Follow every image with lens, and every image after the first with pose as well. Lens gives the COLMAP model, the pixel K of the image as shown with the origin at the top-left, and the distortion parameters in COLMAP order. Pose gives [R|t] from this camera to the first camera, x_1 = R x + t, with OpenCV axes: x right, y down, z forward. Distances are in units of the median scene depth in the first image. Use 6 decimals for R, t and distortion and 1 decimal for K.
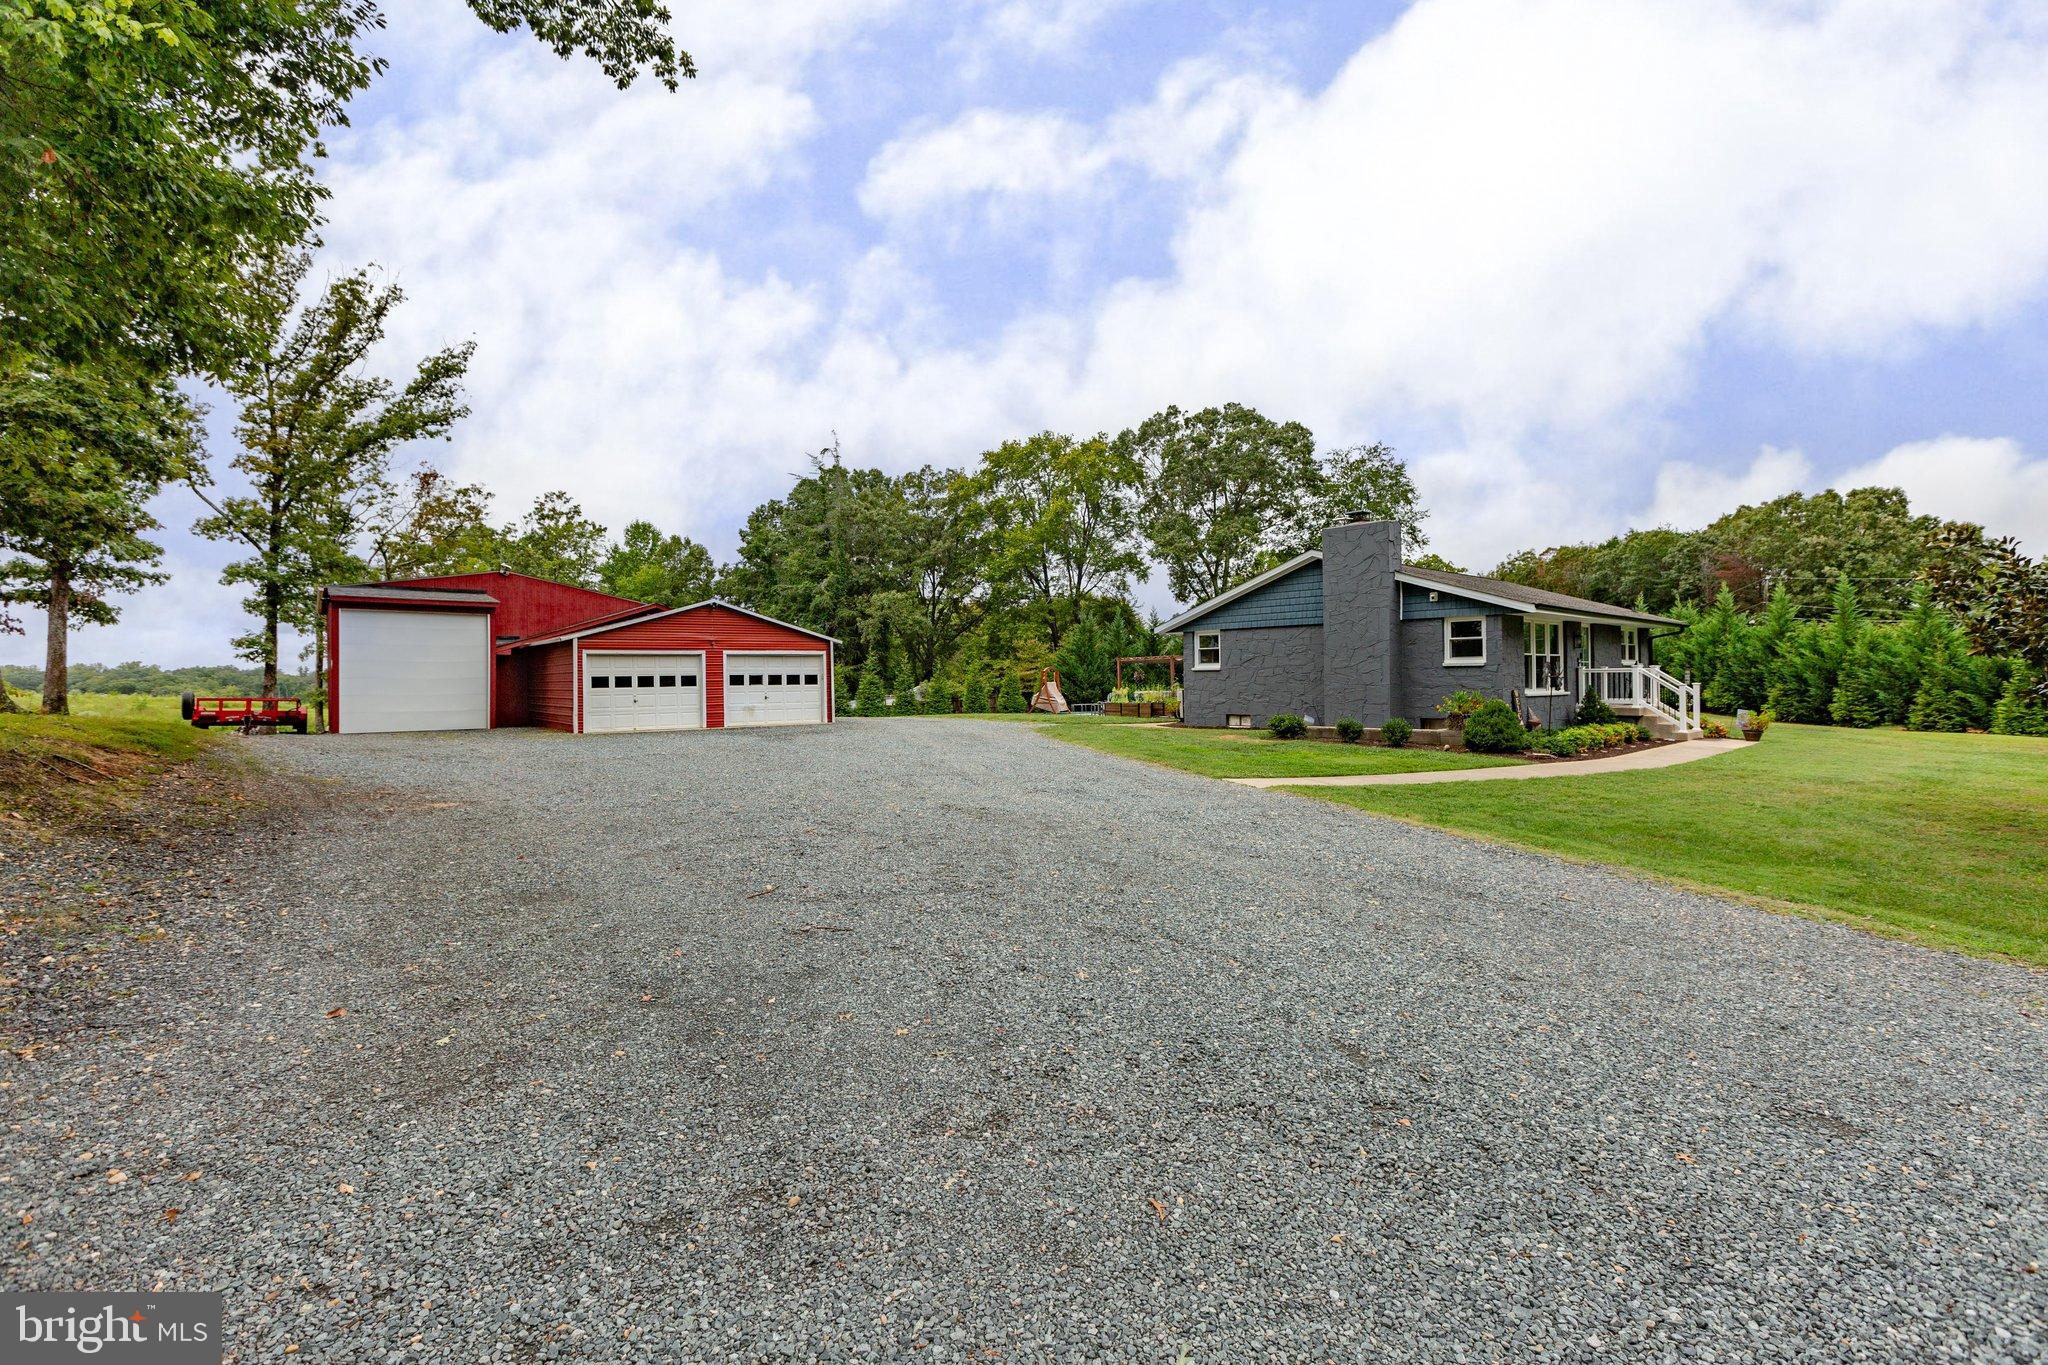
lens RADIAL K [[923.6, 0, 1046.9], [0, 923.6, 669.8], [0, 0, 1]] dist [-0.000529, -0.000074]
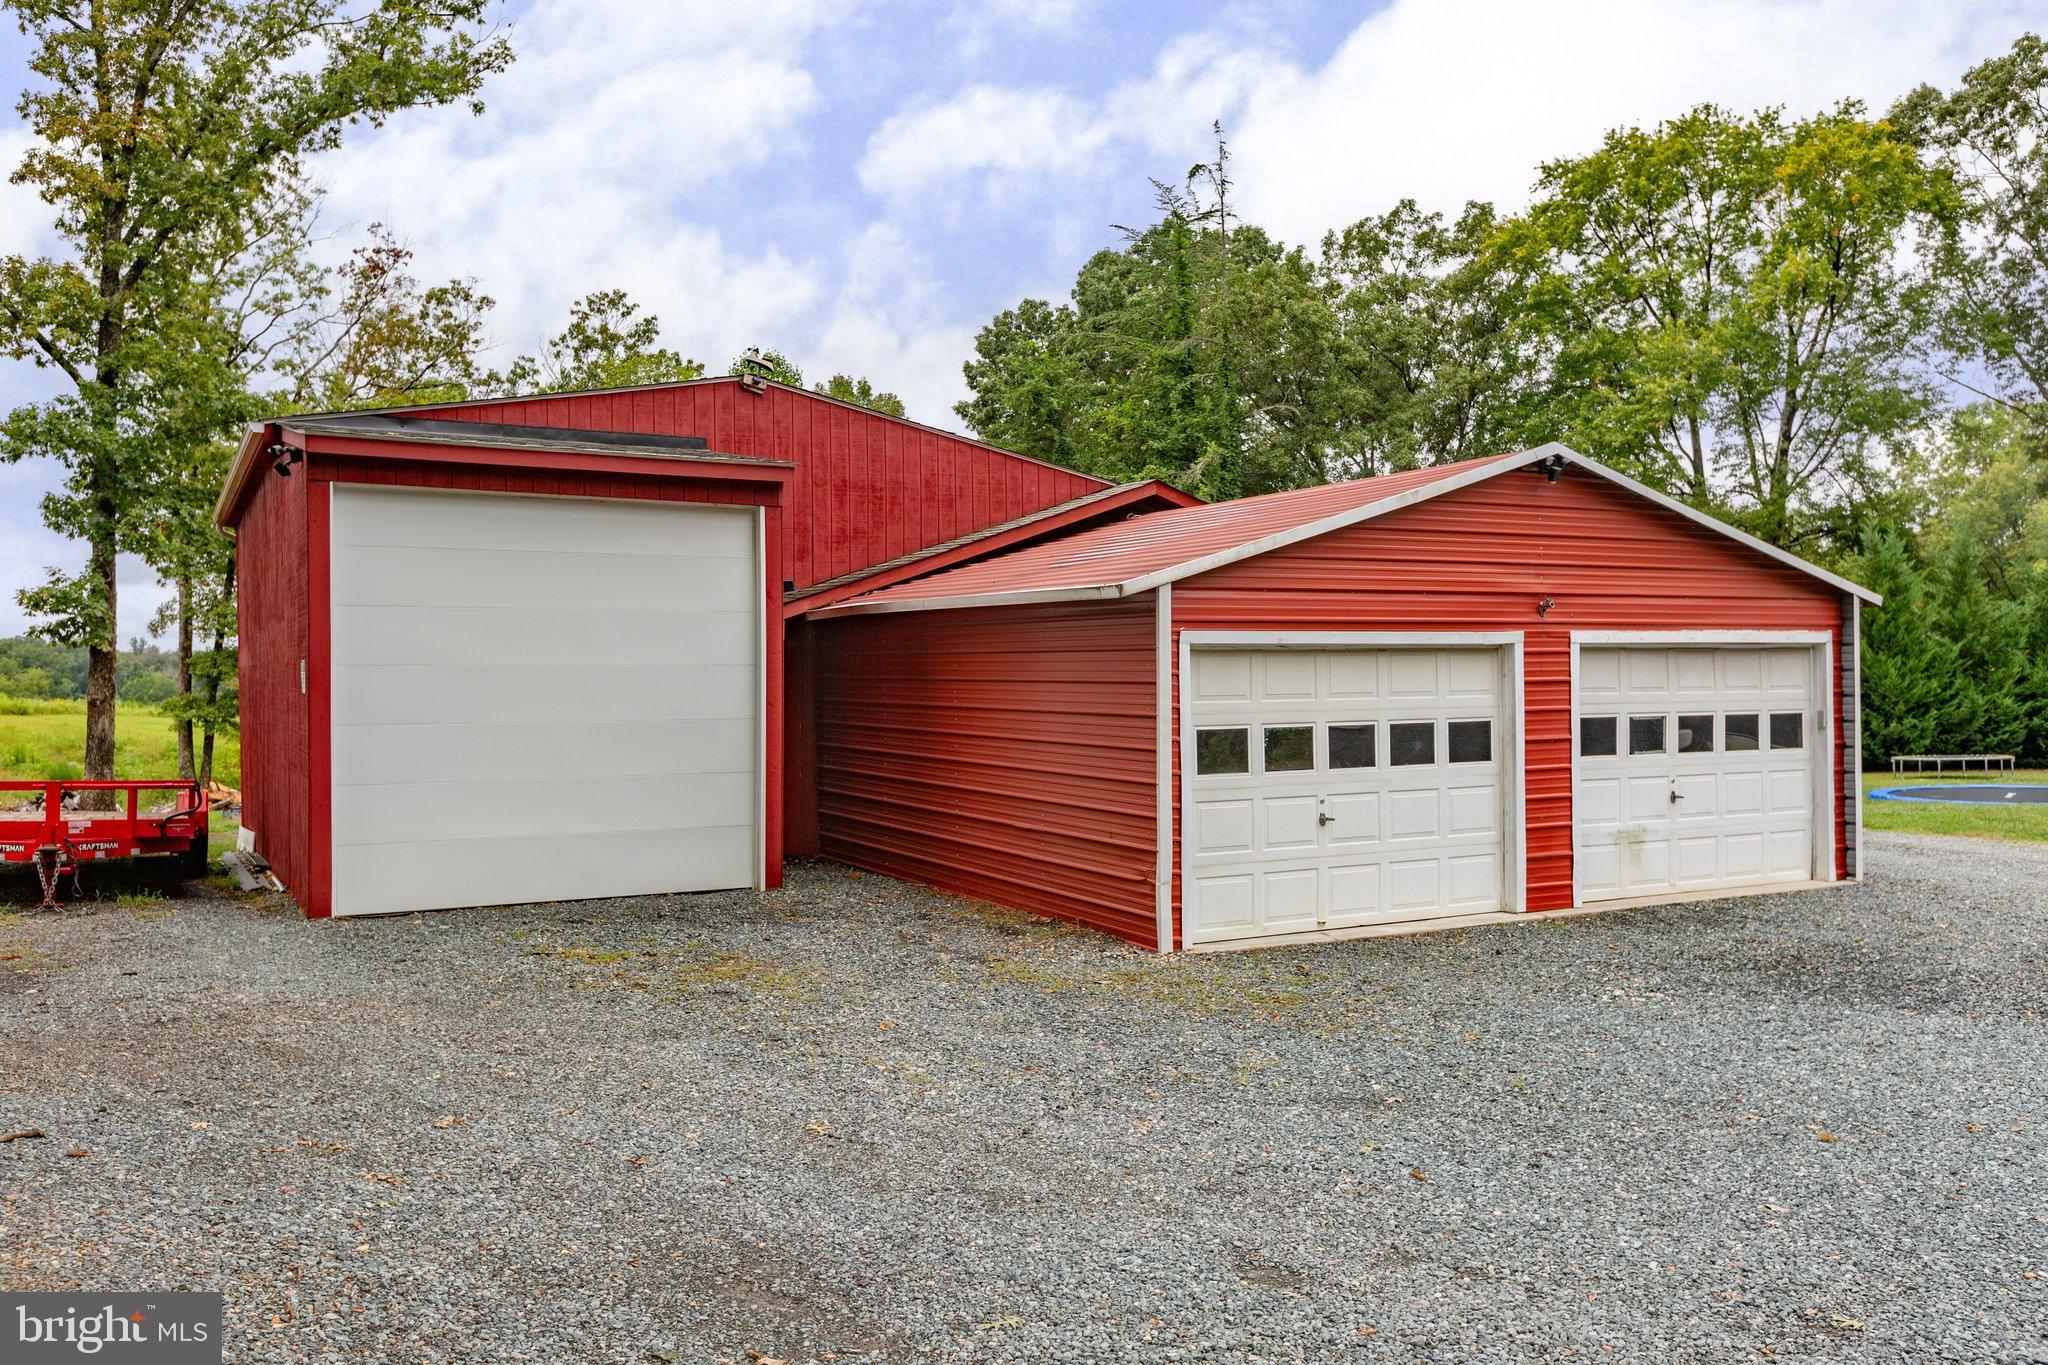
lens RADIAL K [[1596.7, 0, 1024.0], [0, 1596.7, 682.5], [0, 0, 1]] dist [0.002245, -0.000082]
pose [[0.985496, 0.009758, -0.169419, -0.290905], [-0.006003, 0.999725, 0.022662, -0.010245], [0.169594, -0.021316, 0.985284, 0.338842]]
